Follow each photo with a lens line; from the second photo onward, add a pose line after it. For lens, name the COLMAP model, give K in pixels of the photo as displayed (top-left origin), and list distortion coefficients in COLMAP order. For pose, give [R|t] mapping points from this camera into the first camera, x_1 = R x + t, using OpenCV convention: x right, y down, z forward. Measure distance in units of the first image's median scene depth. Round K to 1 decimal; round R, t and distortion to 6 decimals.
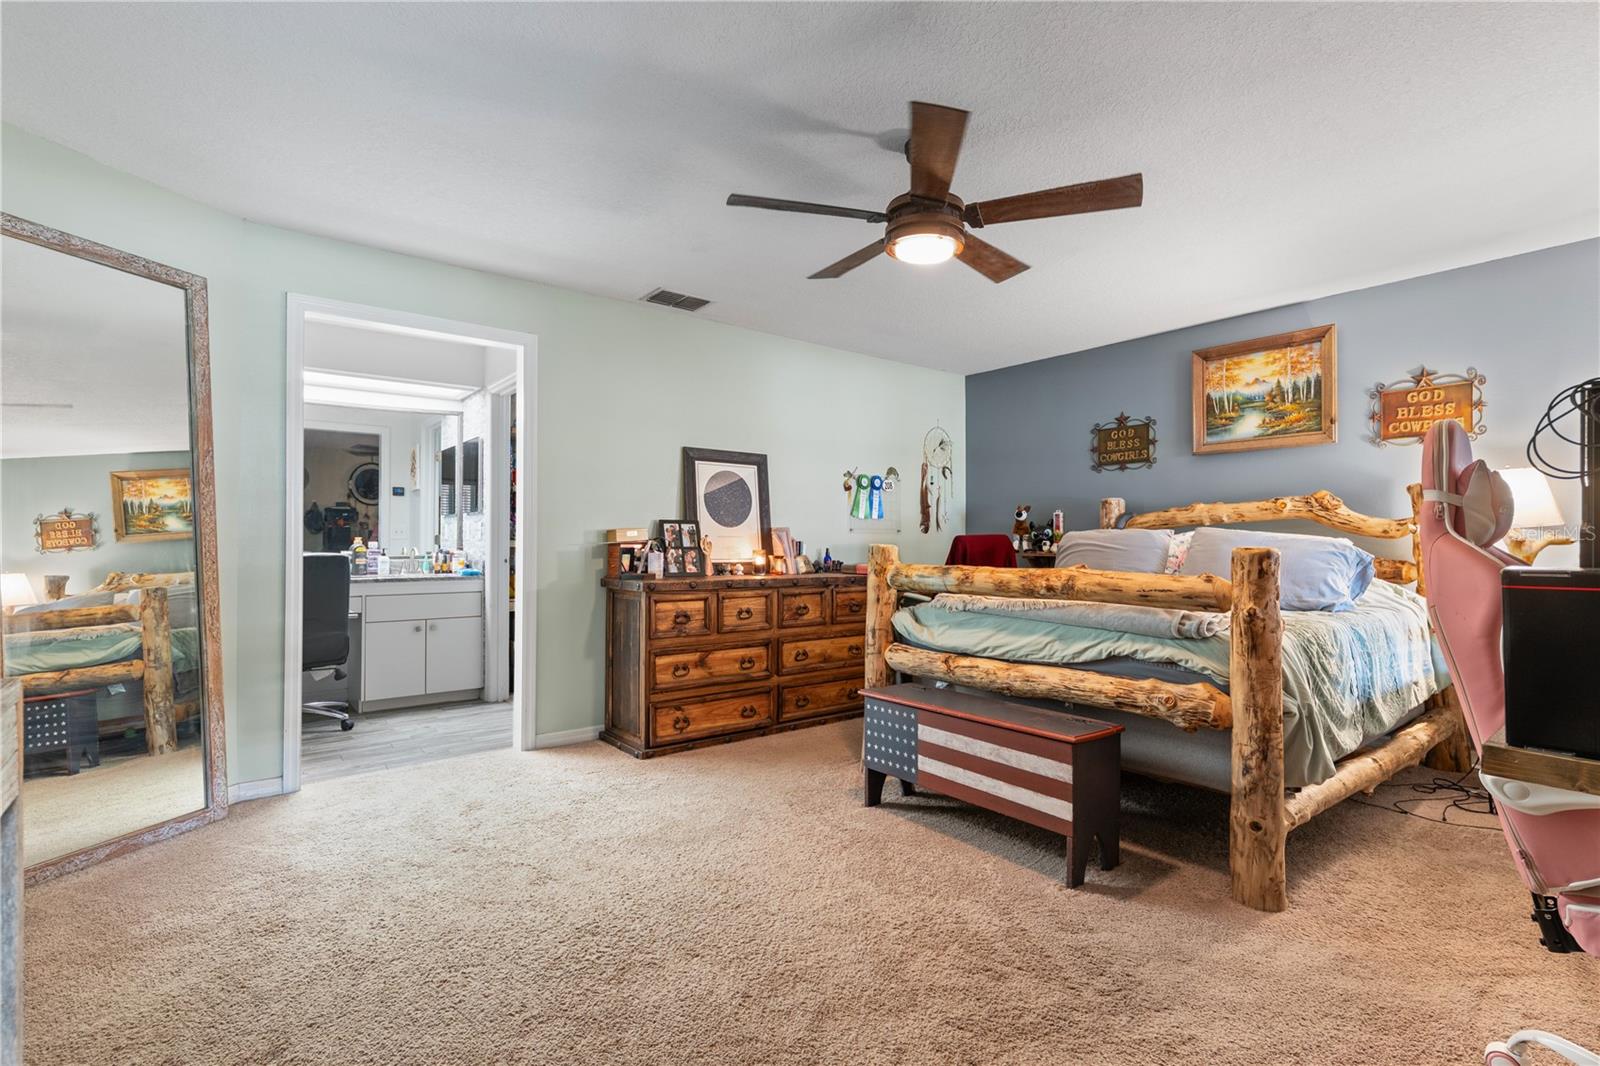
lens RADIAL K [[751.2, 0, 795.3], [0, 751.2, 534.7], [0, 0, 1]] dist [0.000439, -0.000703]
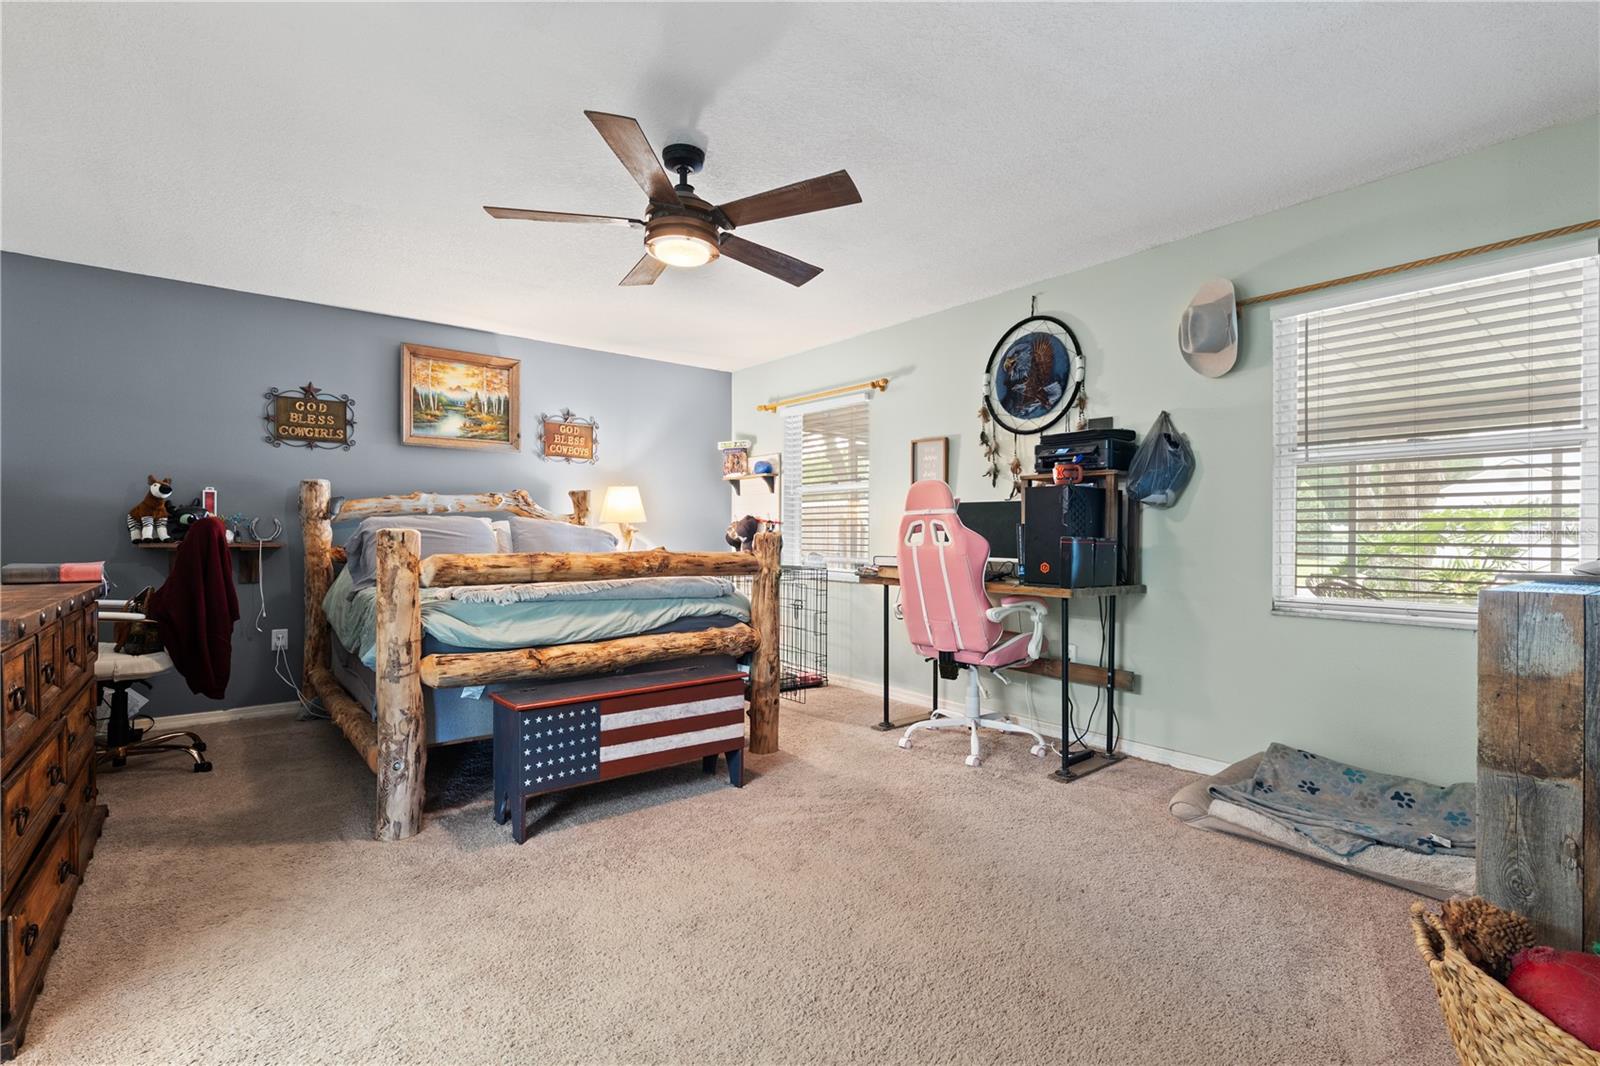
lens RADIAL K [[751.2, 0, 795.4], [0, 751.2, 539.4], [0, 0, 1]] dist [0.000439, -0.000703]
pose [[-0.019465, -0.005393, 0.999796, -0.578009], [-0.012462, 0.999909, 0.005151, 0.012754], [-0.999733, -0.012360, -0.019531, 0.555698]]
